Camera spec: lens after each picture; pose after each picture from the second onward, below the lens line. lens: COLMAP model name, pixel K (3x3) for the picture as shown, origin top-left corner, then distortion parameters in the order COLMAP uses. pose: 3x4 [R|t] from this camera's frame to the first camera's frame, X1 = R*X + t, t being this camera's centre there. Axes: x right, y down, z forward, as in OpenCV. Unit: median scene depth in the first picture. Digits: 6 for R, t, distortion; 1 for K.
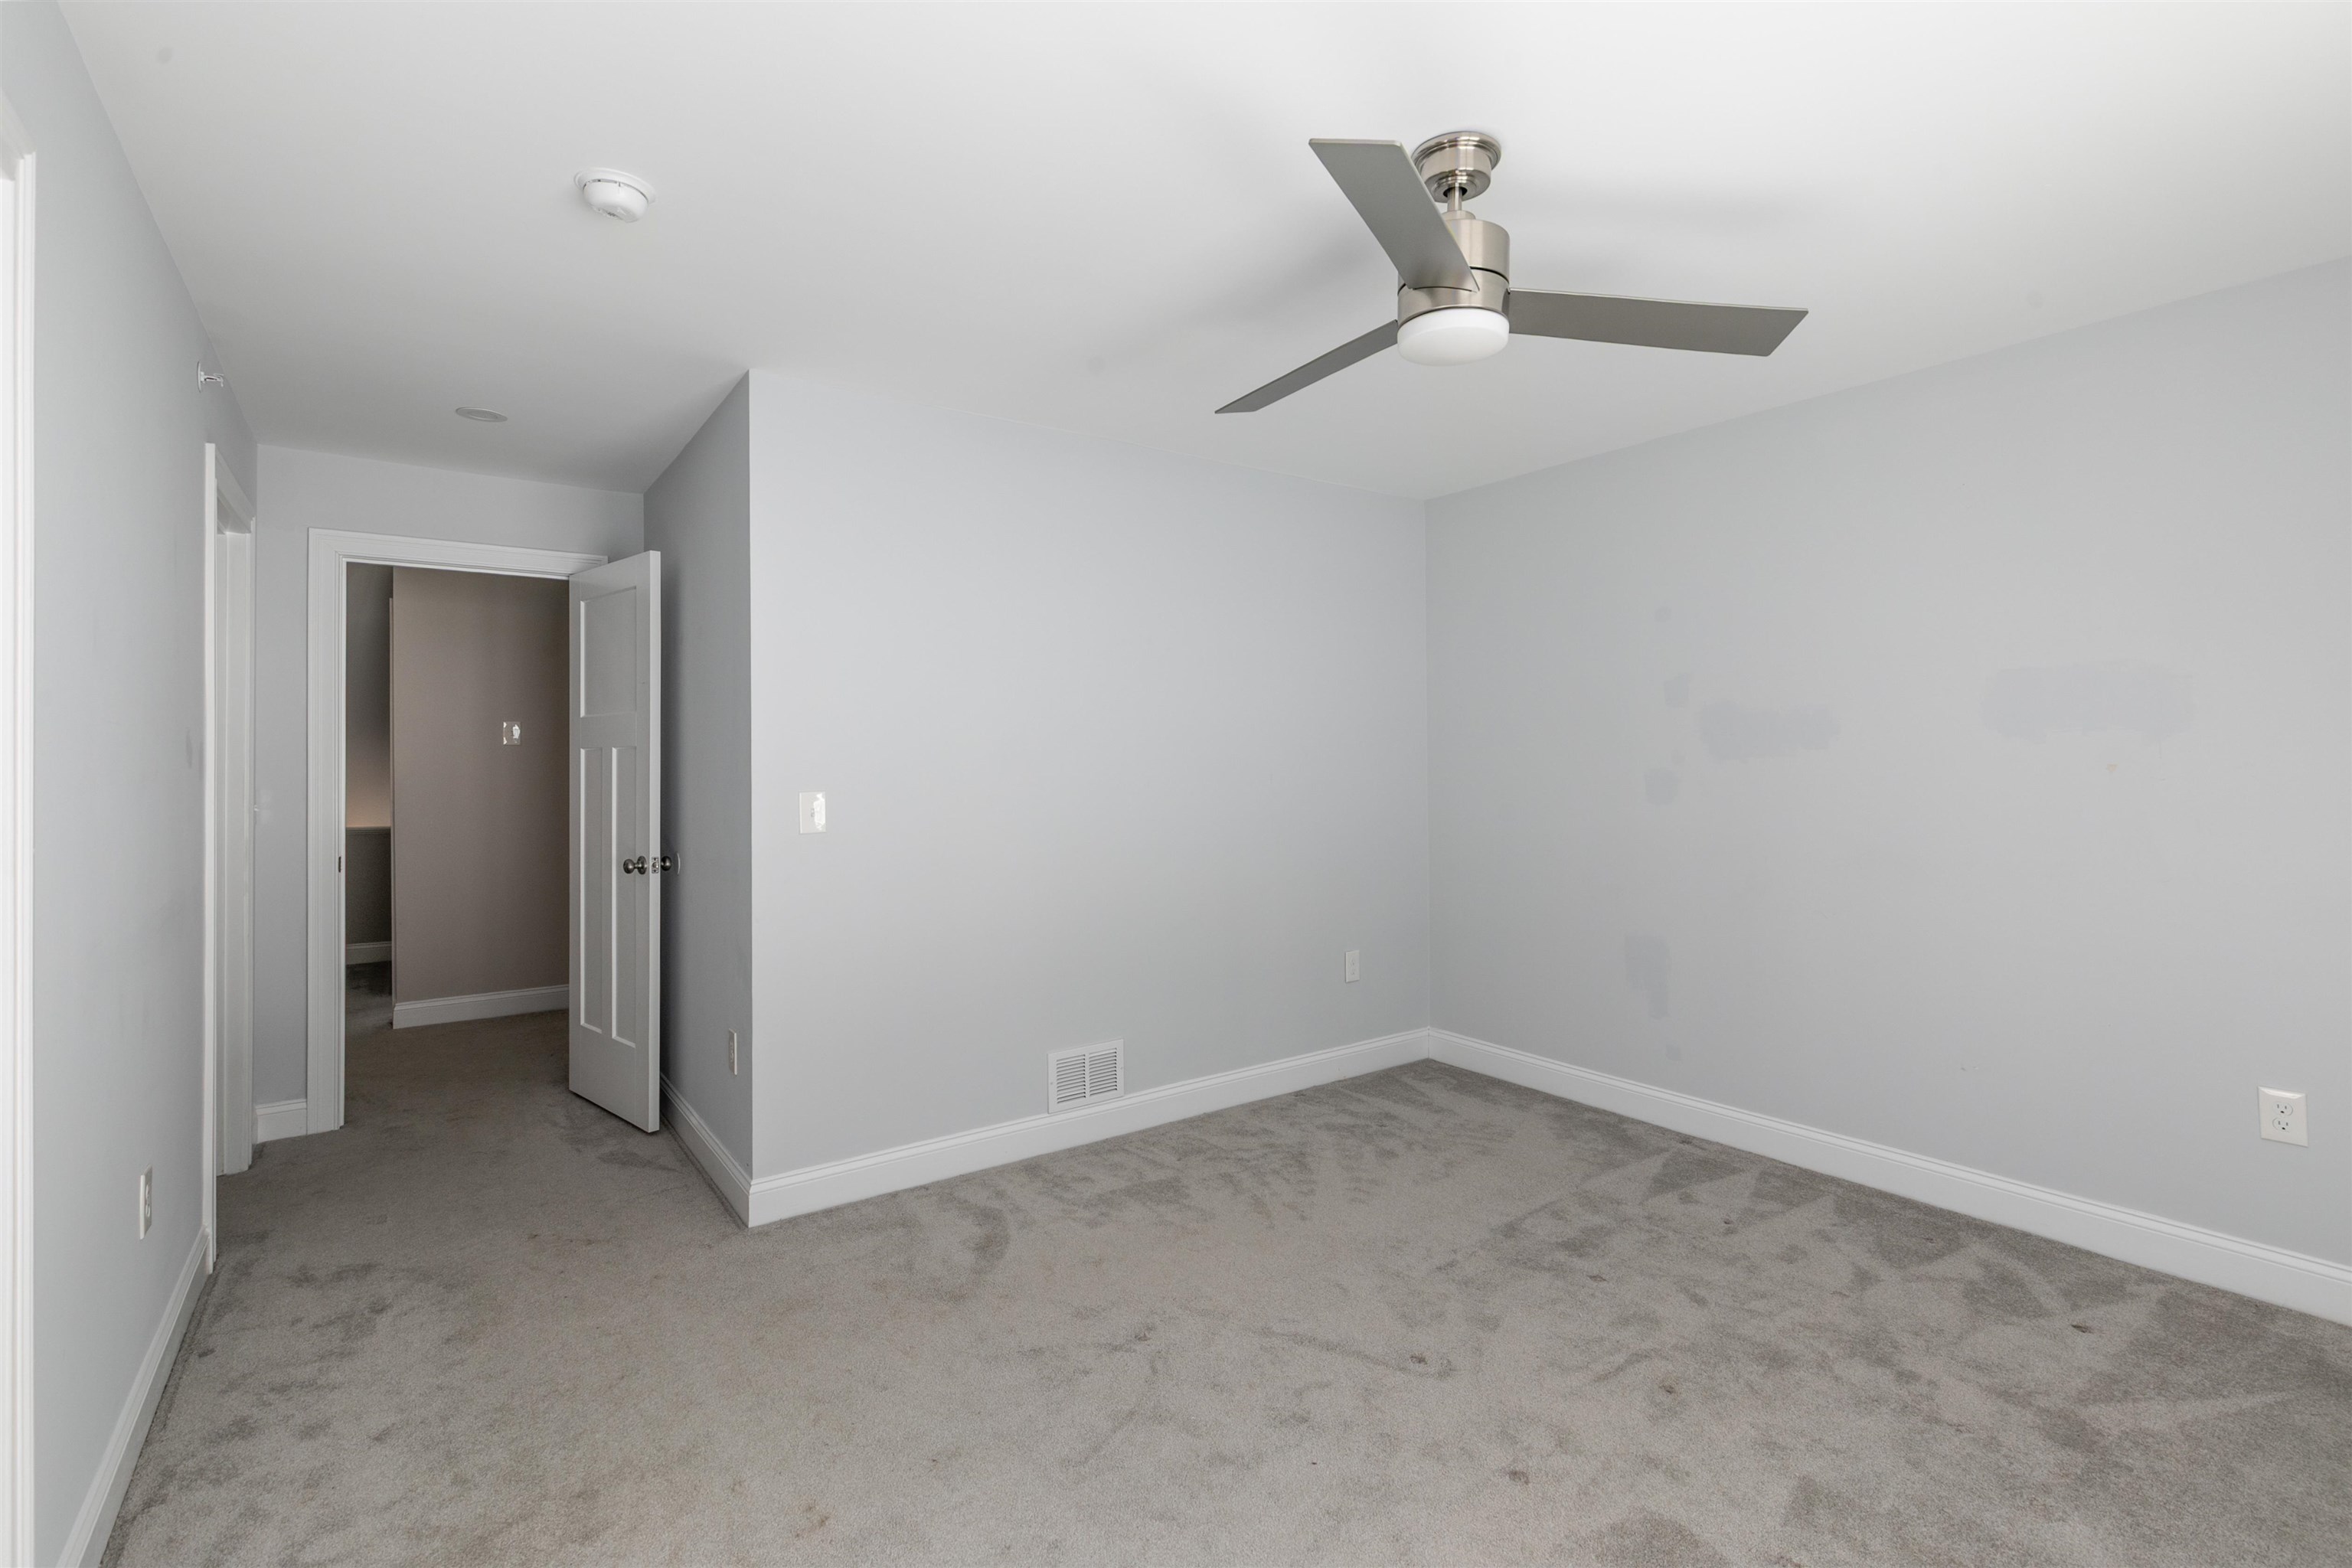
lens RADIAL K [[1062.4, 0, 1183.3], [0, 1062.4, 770.0], [0, 0, 1]] dist [0.005143, 0.000523]
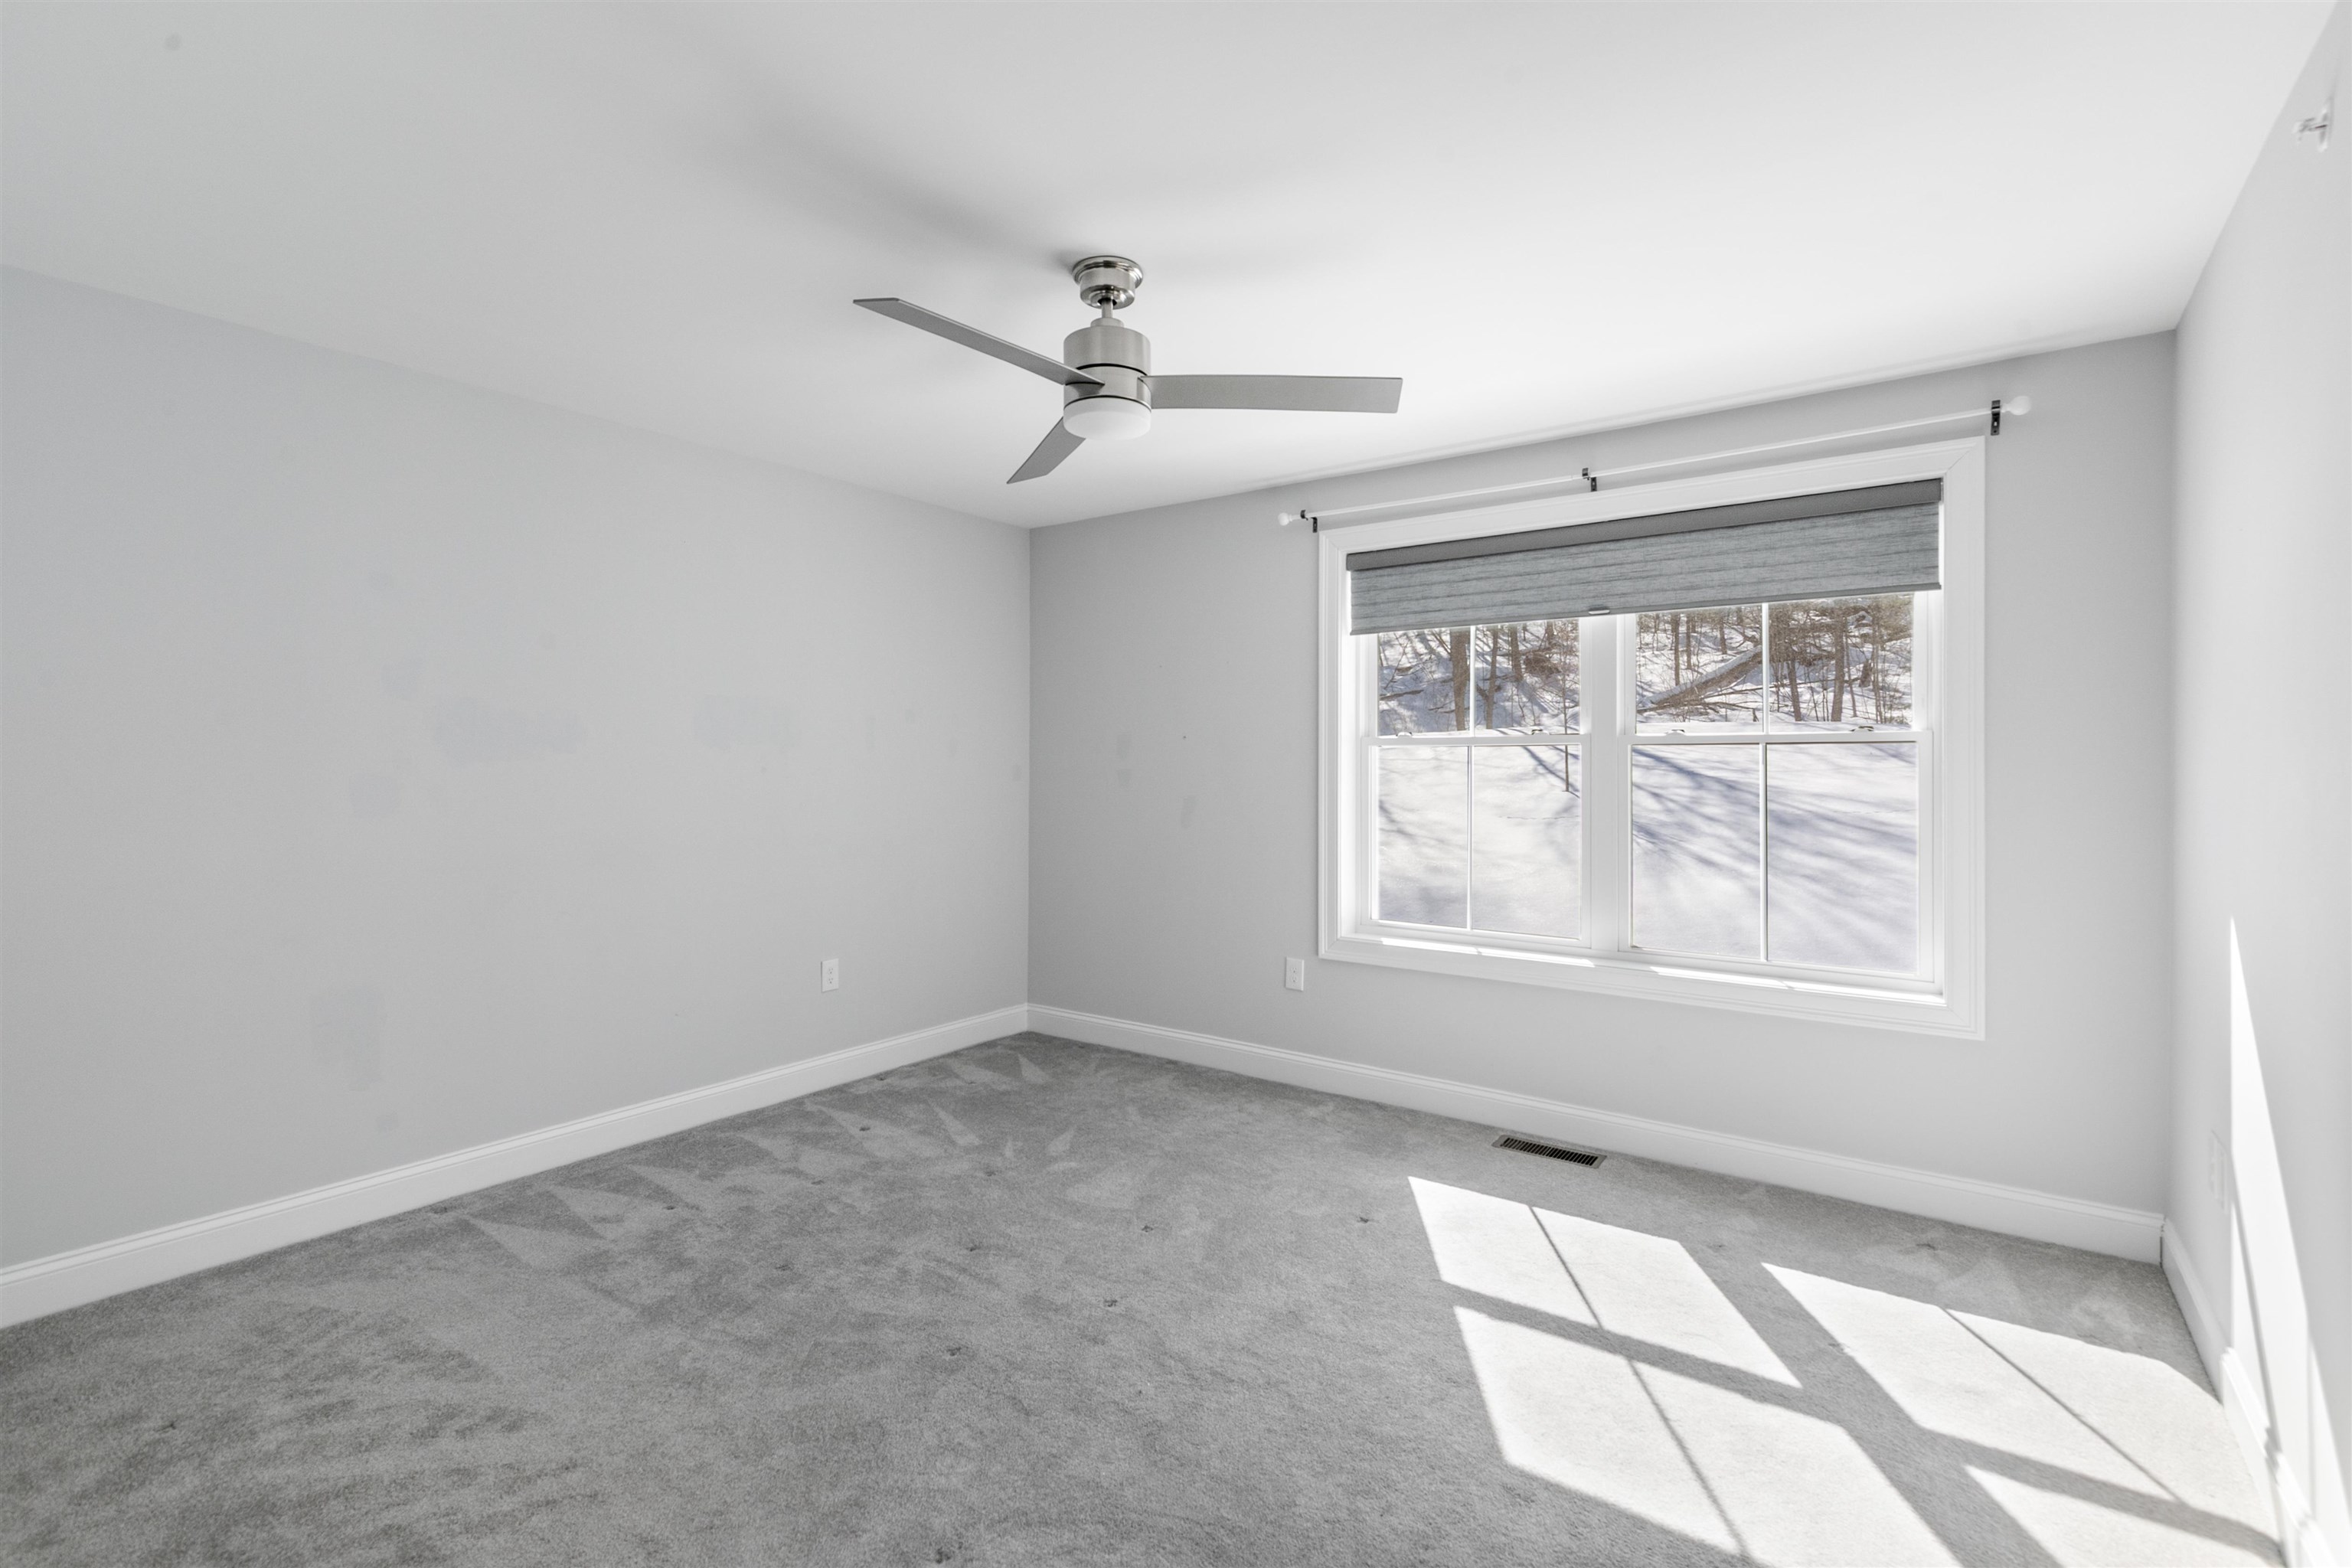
lens RADIAL K [[1062.4, 0, 1180.5], [0, 1062.4, 807.8], [0, 0, 1]] dist [0.005143, 0.000523]
pose [[-0.310401, -0.041594, 0.949695, -0.600997], [0.003427, 0.998987, 0.044873, -0.010411], [-0.950599, 0.017183, -0.309944, 0.824340]]
